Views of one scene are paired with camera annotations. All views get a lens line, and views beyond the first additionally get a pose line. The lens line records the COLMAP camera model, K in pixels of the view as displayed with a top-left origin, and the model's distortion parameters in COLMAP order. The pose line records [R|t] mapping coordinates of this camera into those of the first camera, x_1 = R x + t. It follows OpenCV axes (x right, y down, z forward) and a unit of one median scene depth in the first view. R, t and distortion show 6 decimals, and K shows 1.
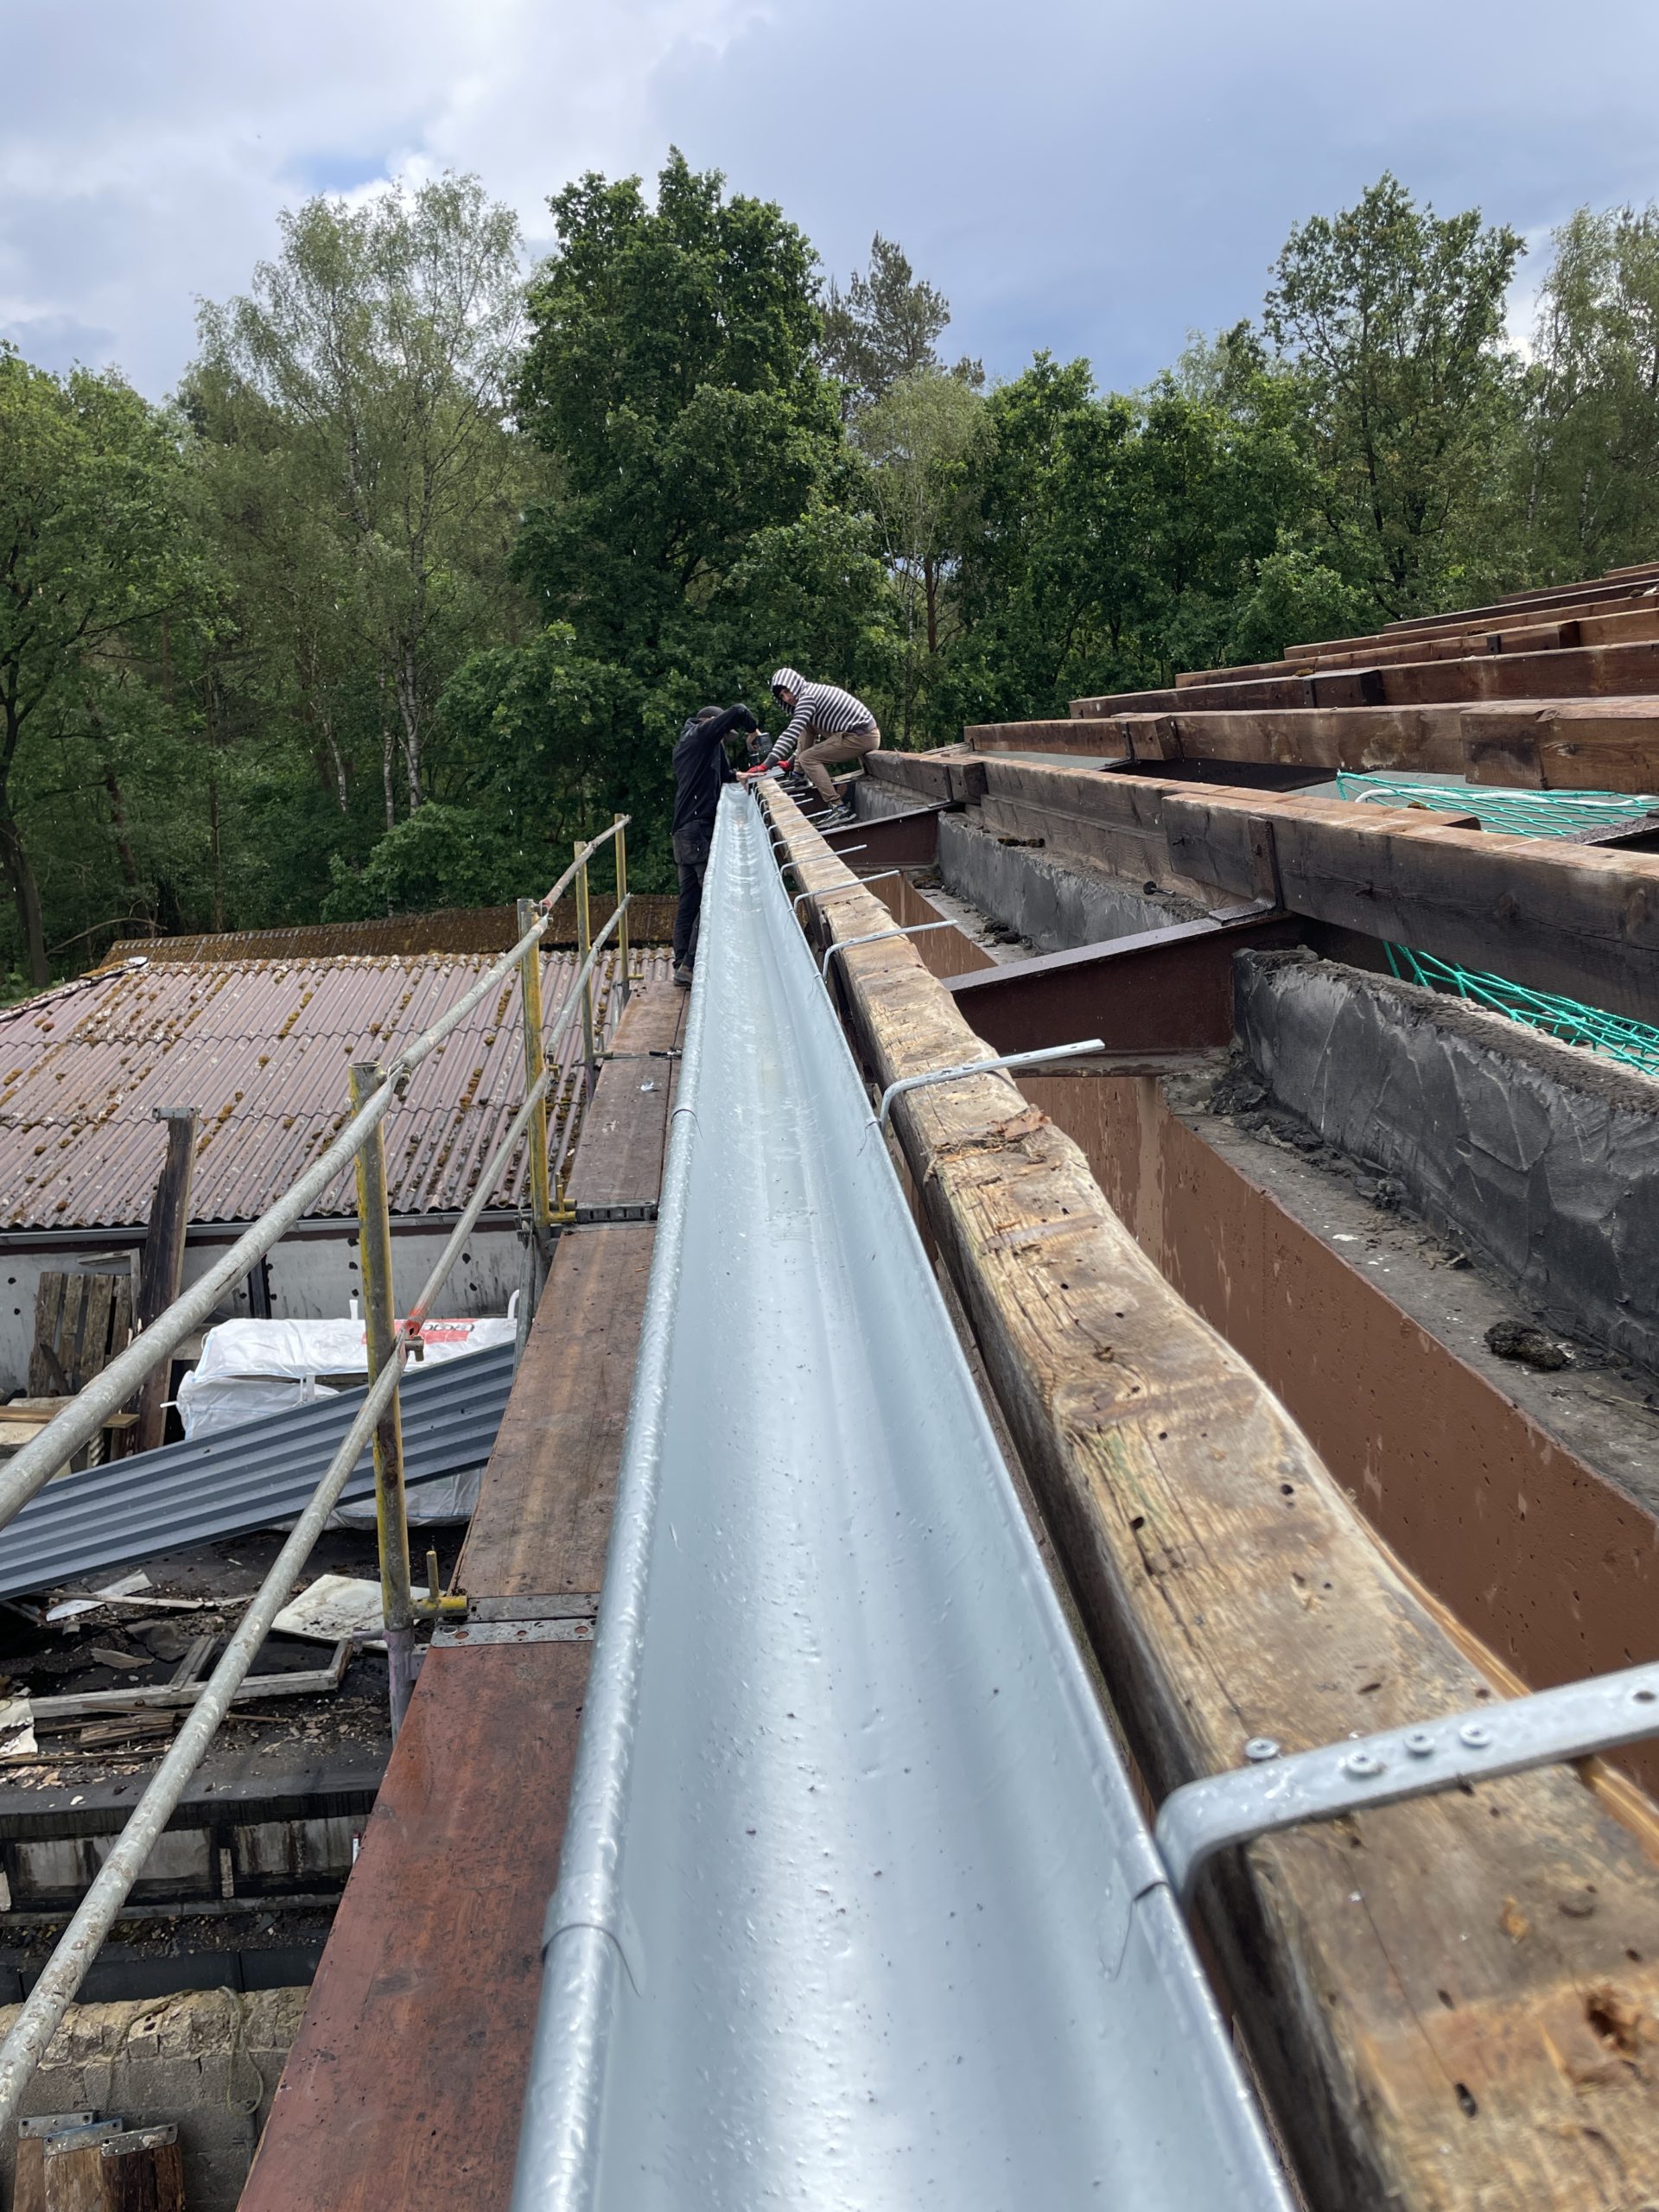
lens RADIAL K [[1668.1, 0, 829.5], [0, 1668.1, 1106.0], [0, 0, 1]] dist [0.229175, -0.324988]
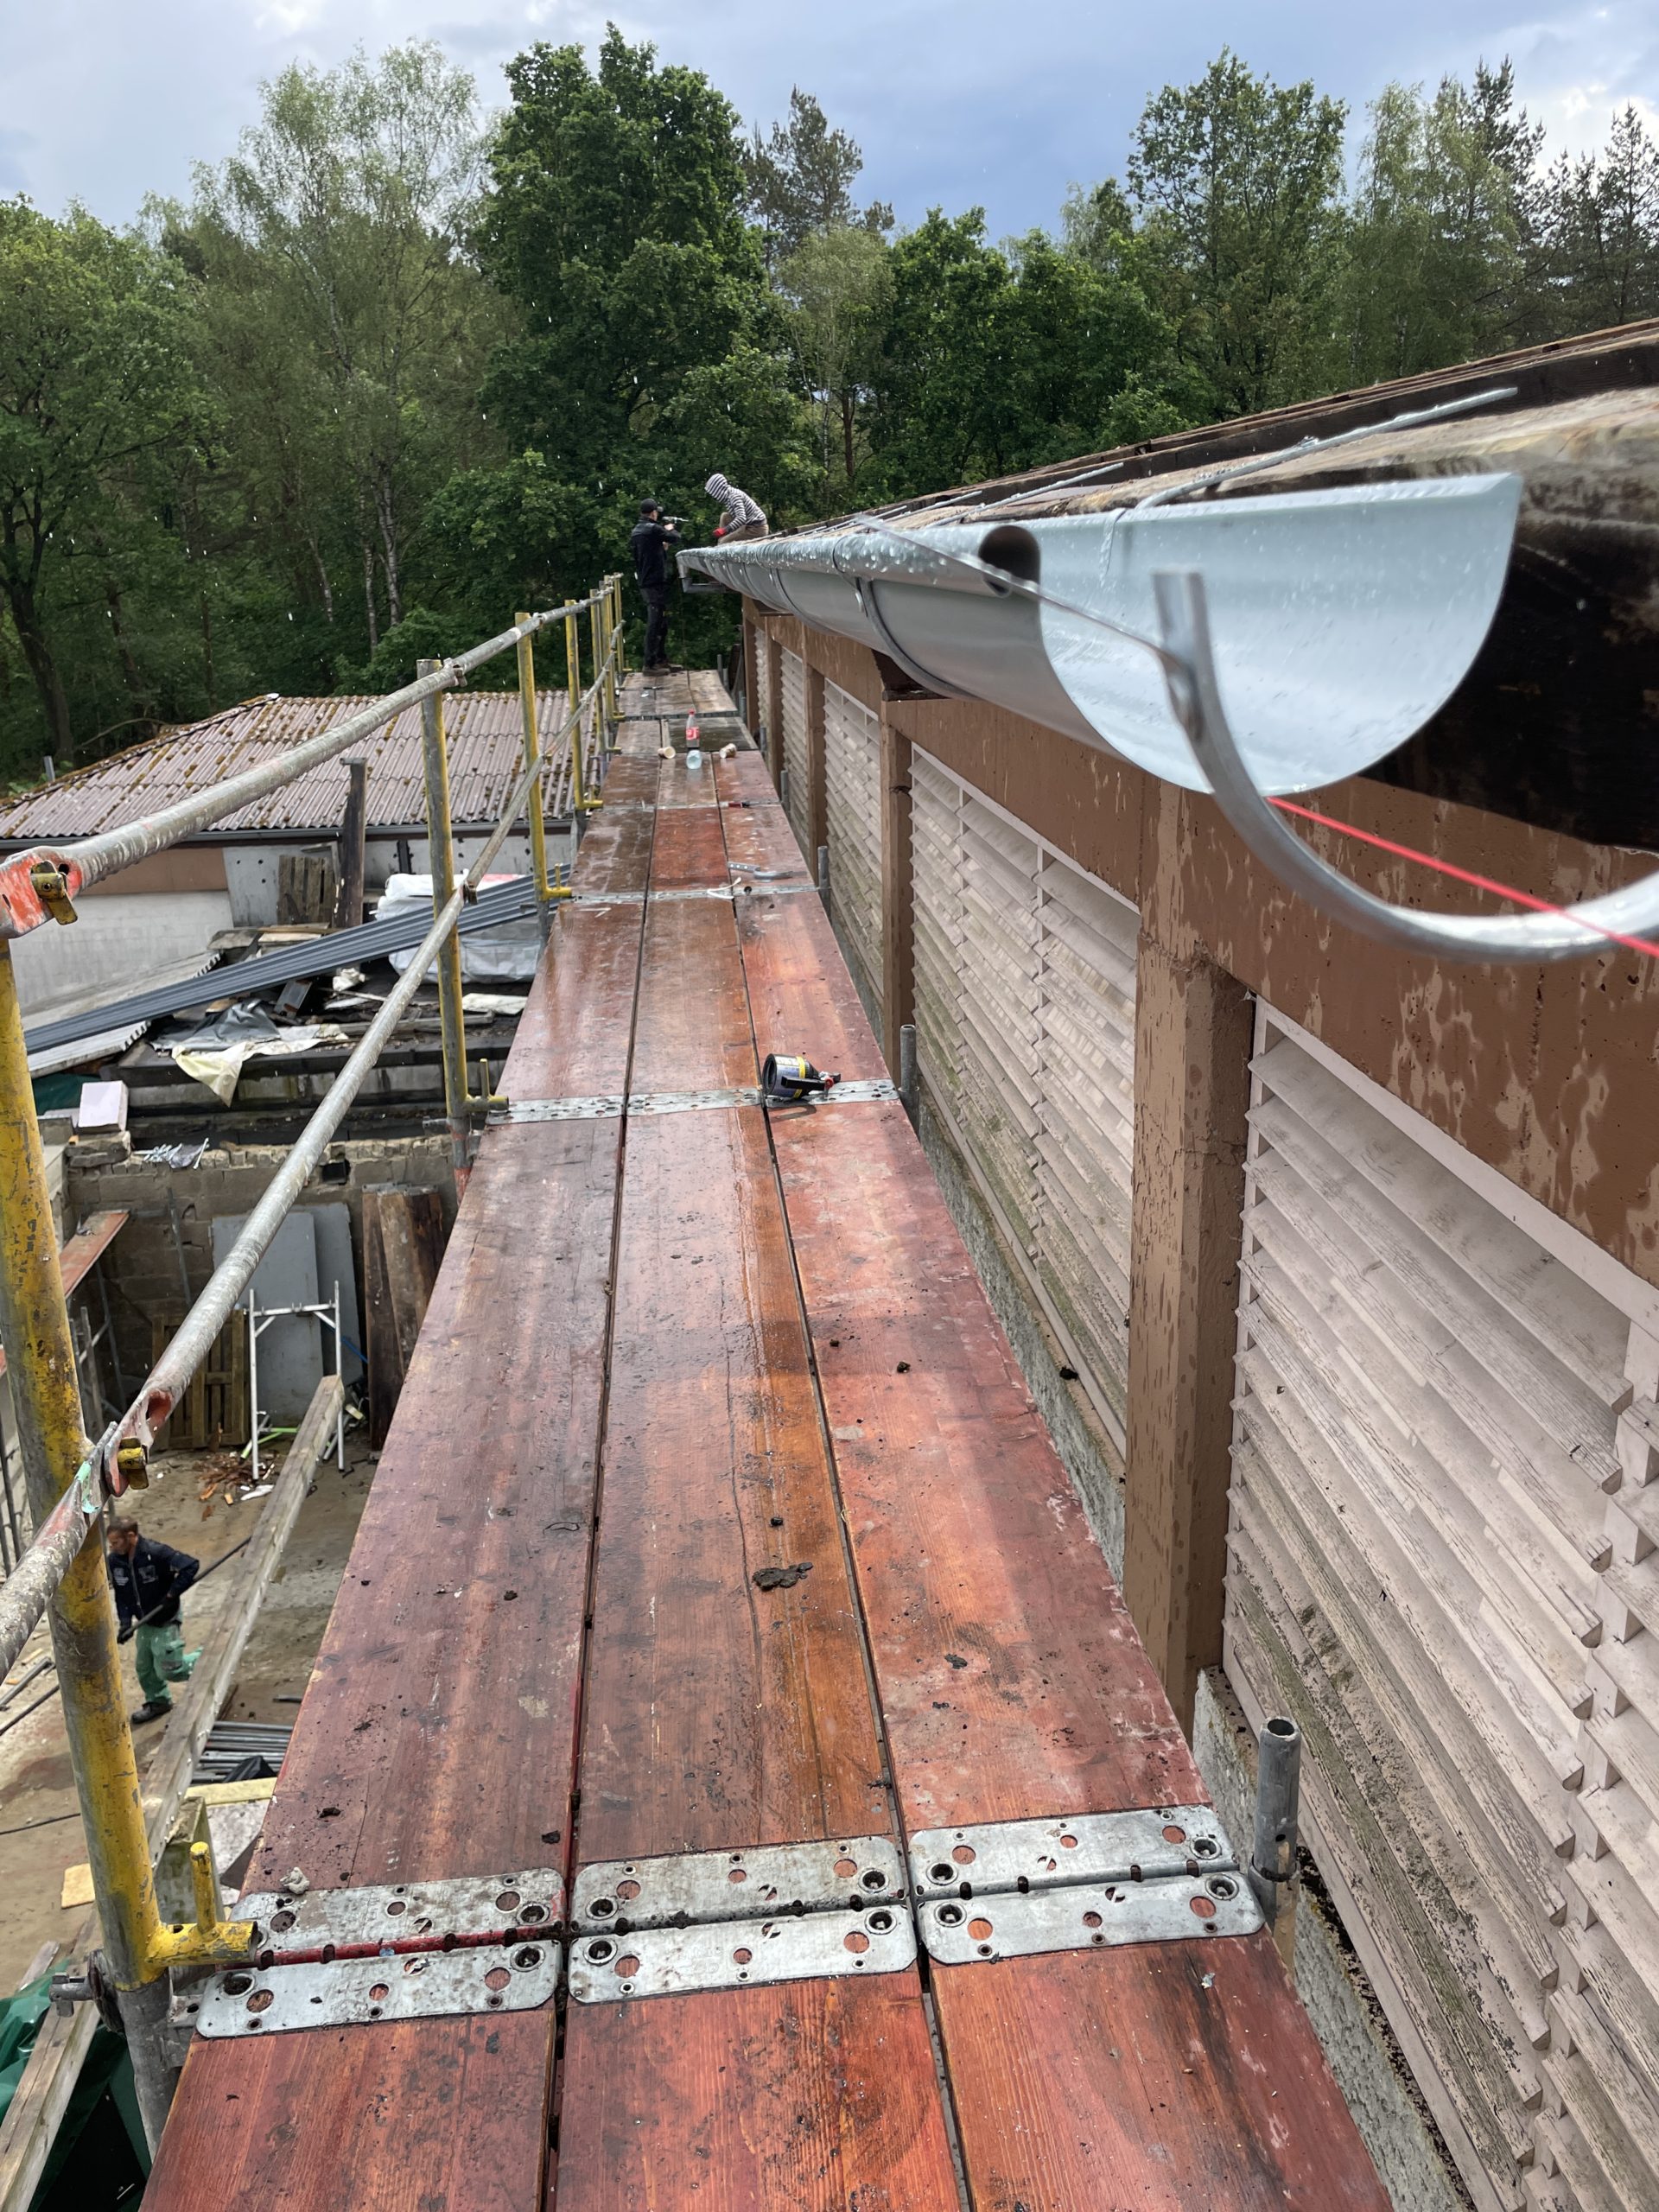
lens RADIAL K [[1665.8, 0, 829.5], [0, 1665.8, 1106.0], [0, 0, 1]] dist [0.167313, -0.189475]
pose [[0.999453, -0.013236, 0.030296, 0.009290], [0.010364, 0.995607, 0.093059, 0.054138], [-0.031394, -0.092694, 0.995200, -0.199920]]
